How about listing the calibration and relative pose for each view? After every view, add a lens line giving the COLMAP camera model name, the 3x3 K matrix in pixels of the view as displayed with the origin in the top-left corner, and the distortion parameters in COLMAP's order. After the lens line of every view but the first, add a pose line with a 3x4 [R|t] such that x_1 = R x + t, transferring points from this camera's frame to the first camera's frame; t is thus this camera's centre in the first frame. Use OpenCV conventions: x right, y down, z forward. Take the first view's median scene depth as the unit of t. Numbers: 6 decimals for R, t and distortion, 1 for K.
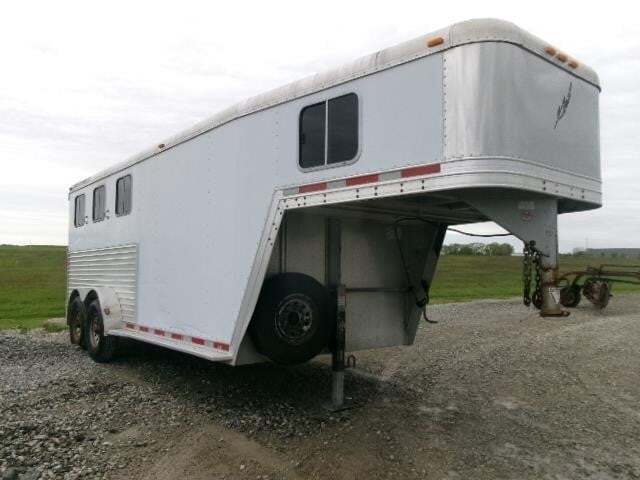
lens RADIAL K [[526.4, 0, 327.5], [0, 526.4, 242.1], [0, 0, 1]] dist [-0.001284, 0.000752]
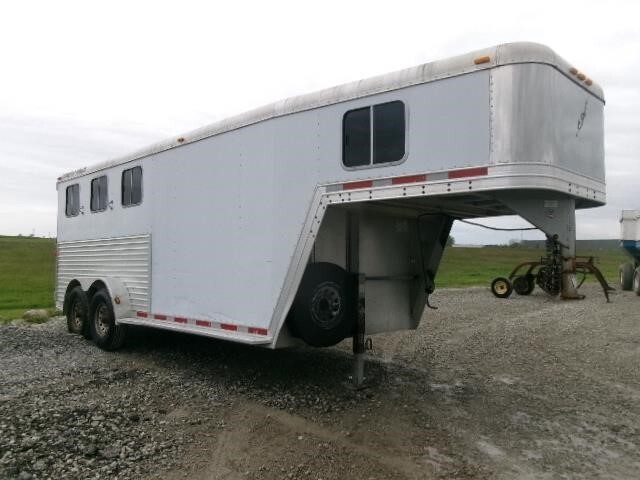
lens RADIAL K [[526.4, 0, 327.5], [0, 526.4, 242.1], [0, 0, 1]] dist [-0.001284, 0.000752]
pose [[0.994528, 0.003360, 0.104412, -0.173350], [-0.005192, 0.999837, 0.017275, -0.002346], [-0.104337, -0.017723, 0.994384, -0.075991]]
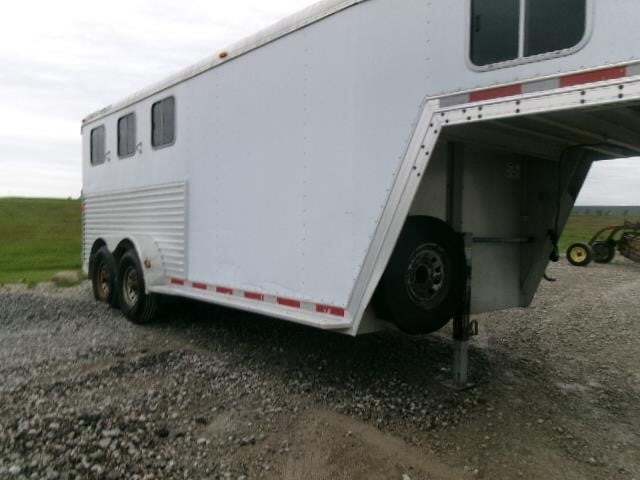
lens RADIAL K [[526.4, 0, 327.5], [0, 526.4, 242.1], [0, 0, 1]] dist [-0.001284, 0.000752]
pose [[0.999480, 0.008428, 0.031113, -0.230975], [-0.011071, 0.996252, 0.085782, 0.032574], [-0.030273, -0.086082, 0.995828, 0.240783]]
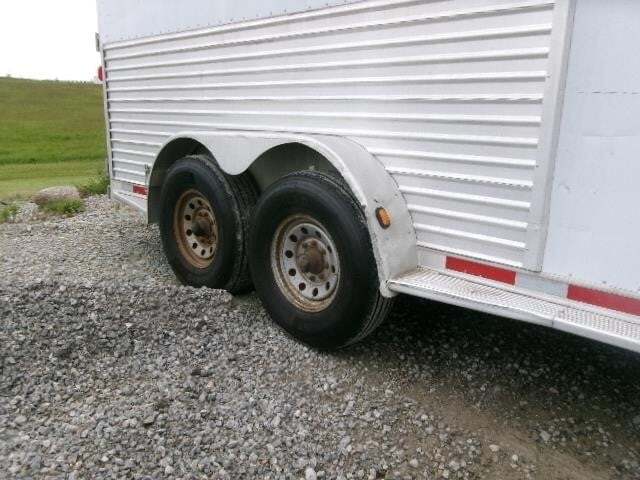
lens RADIAL K [[526.4, 0, 327.5], [0, 526.4, 242.1], [0, 0, 1]] dist [-0.001284, 0.000752]
pose [[0.992540, 0.002655, 0.121894, -0.701273], [-0.037751, 0.957325, 0.286536, 0.083353], [-0.115931, -0.289000, 0.950284, 1.014211]]
